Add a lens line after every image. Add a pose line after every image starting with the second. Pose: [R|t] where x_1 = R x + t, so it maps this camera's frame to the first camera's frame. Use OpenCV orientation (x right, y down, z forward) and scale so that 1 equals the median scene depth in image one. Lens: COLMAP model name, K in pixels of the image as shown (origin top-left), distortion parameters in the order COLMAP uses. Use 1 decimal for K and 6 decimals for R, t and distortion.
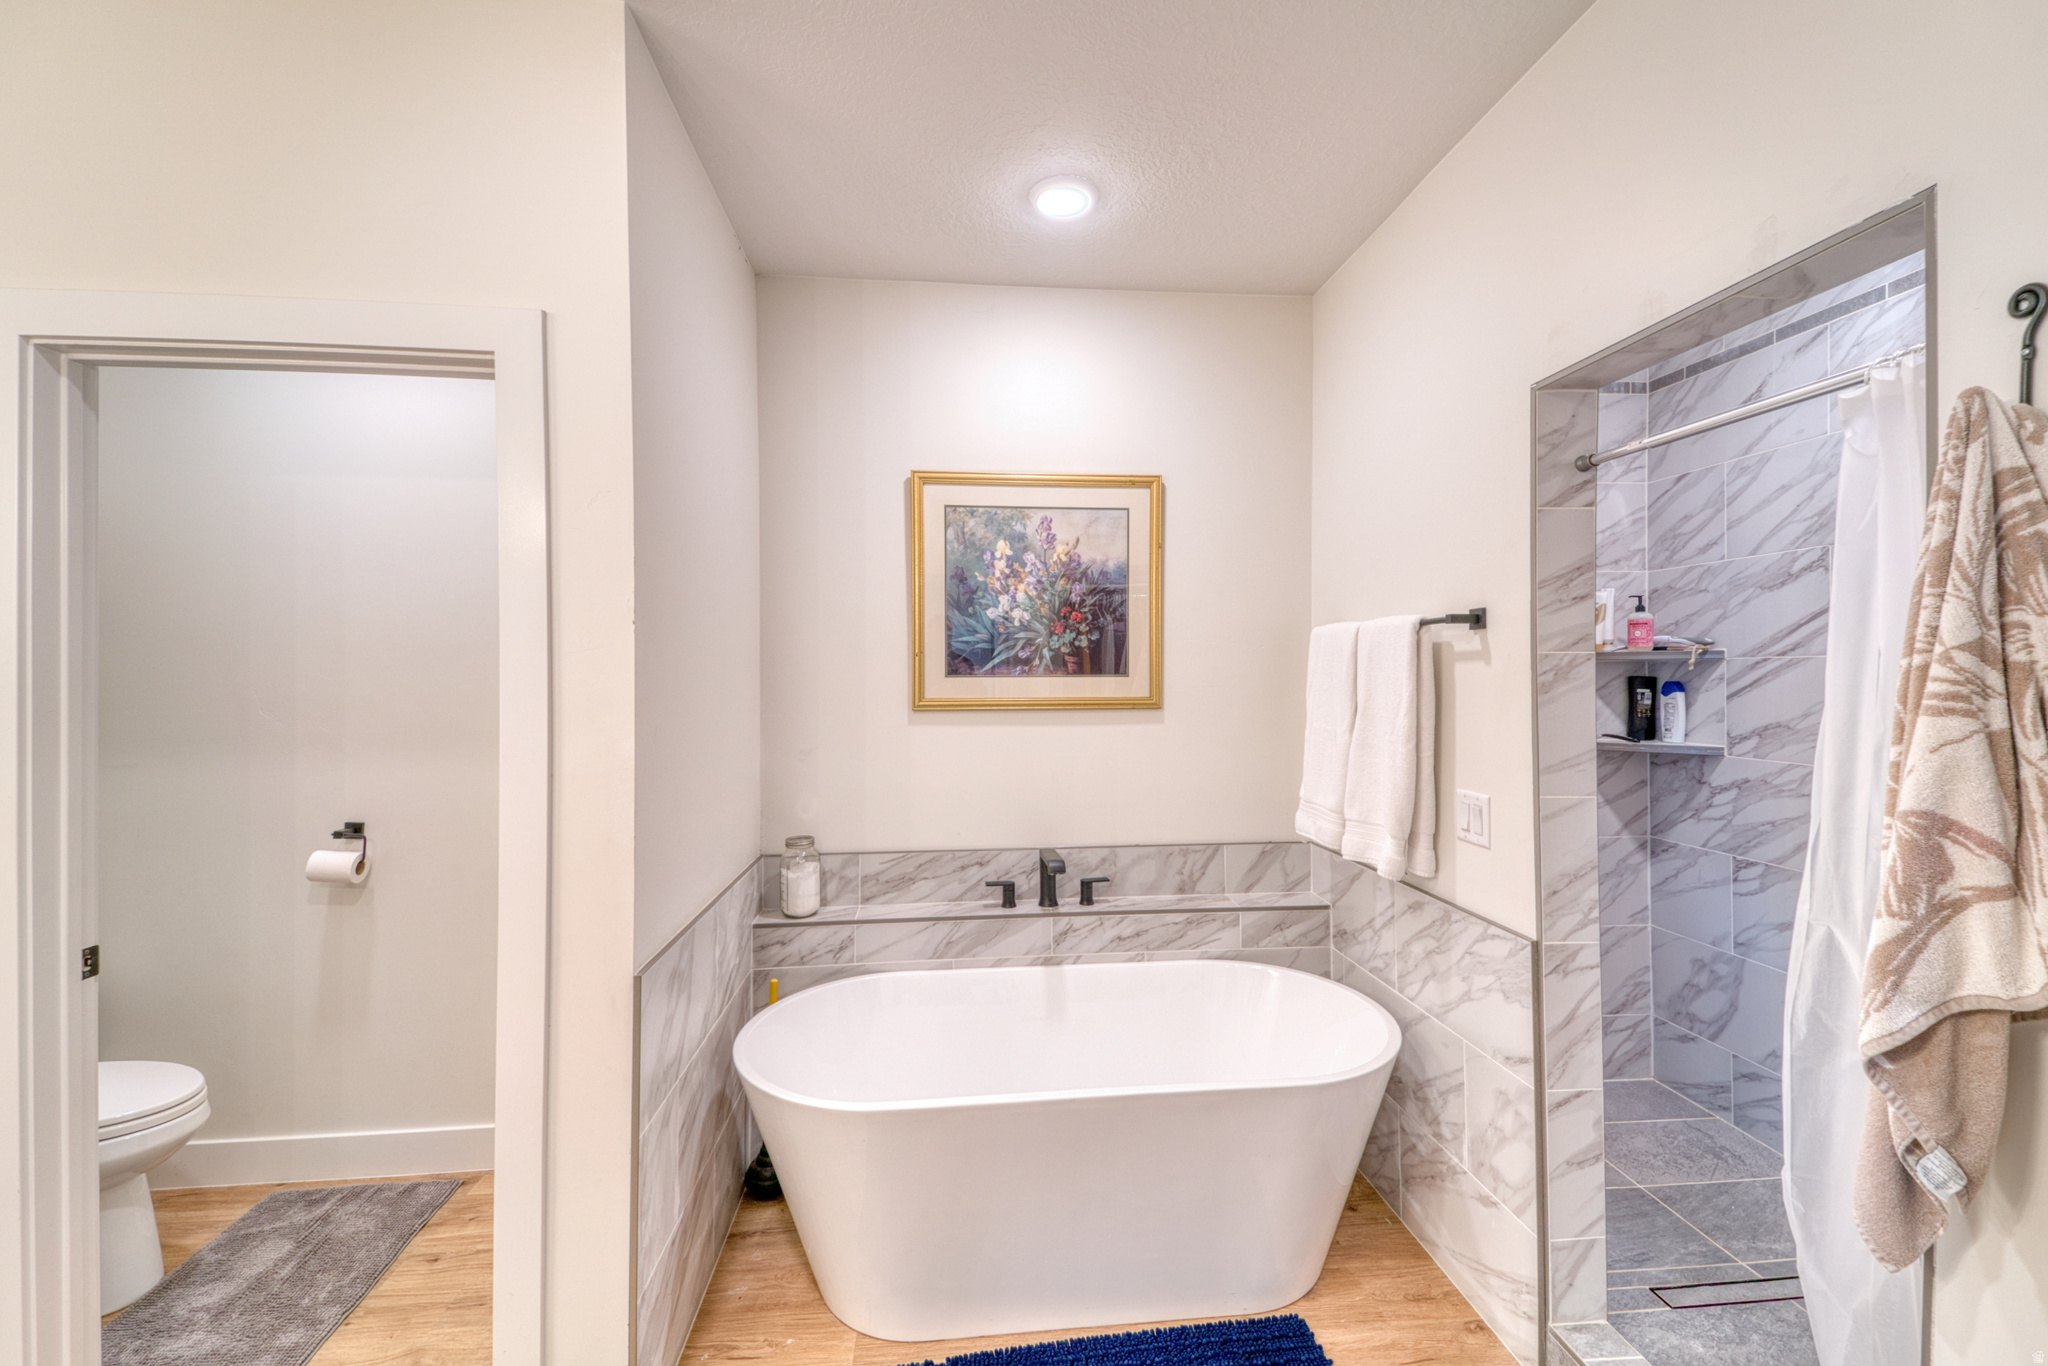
lens RADIAL K [[838.4, 0, 1021.0], [0, 838.4, 682.1], [0, 0, 1]] dist [0.078091, -0.033763]
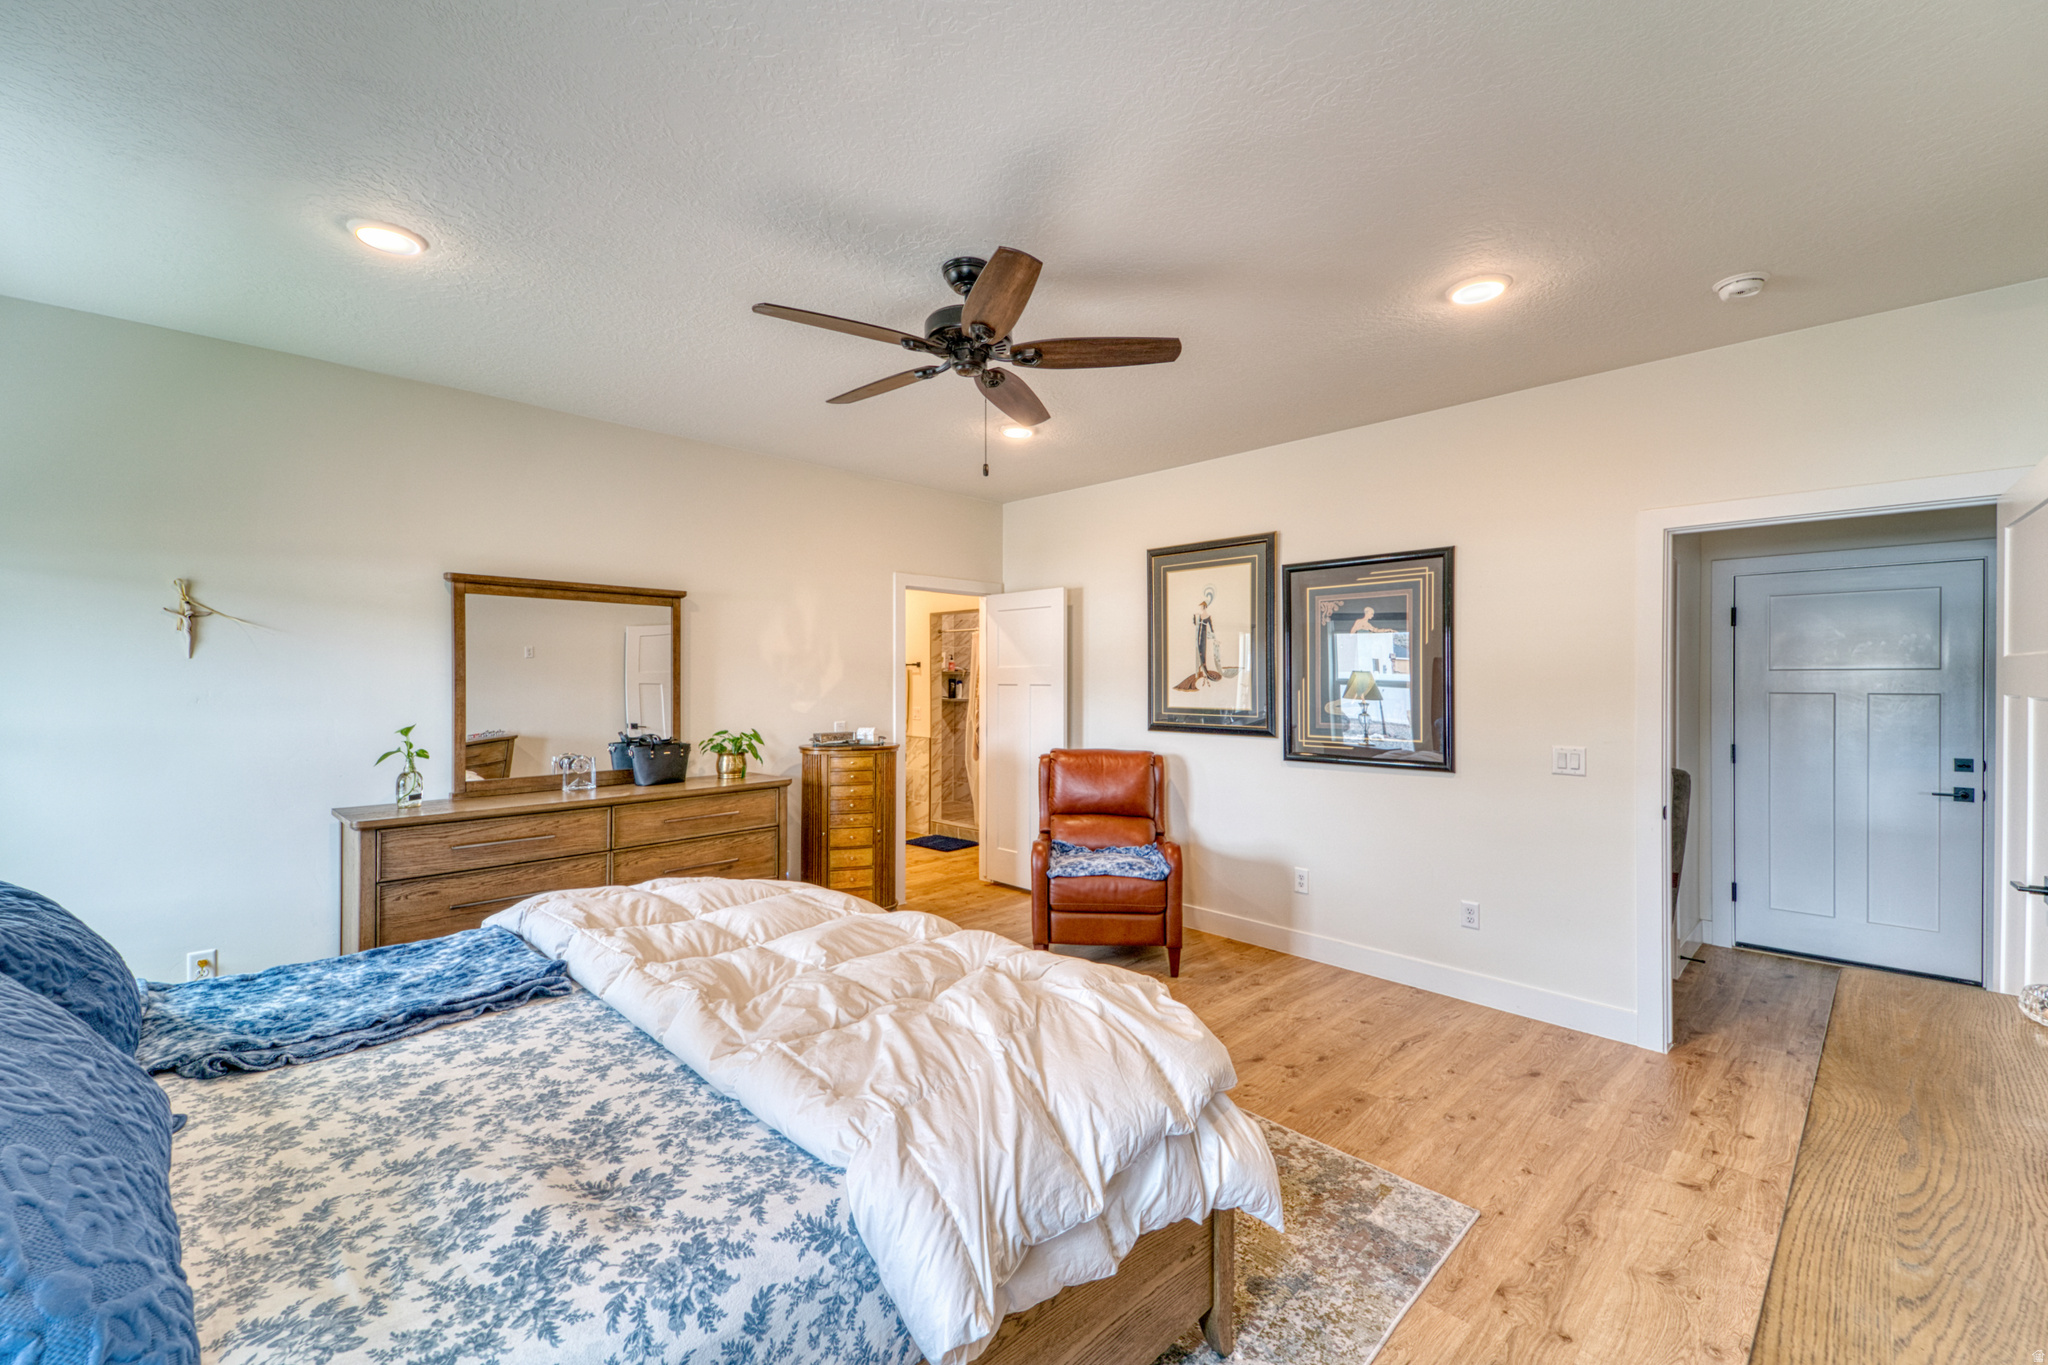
lens RADIAL K [[838.4, 0, 1021.0], [0, 838.4, 681.6], [0, 0, 1]] dist [0.078091, -0.033763]
pose [[0.772112, 0.005516, 0.635463, -1.239456], [-0.004313, 0.999985, -0.003439, 0.013734], [-0.635472, -0.000085, 0.772124, -1.823946]]
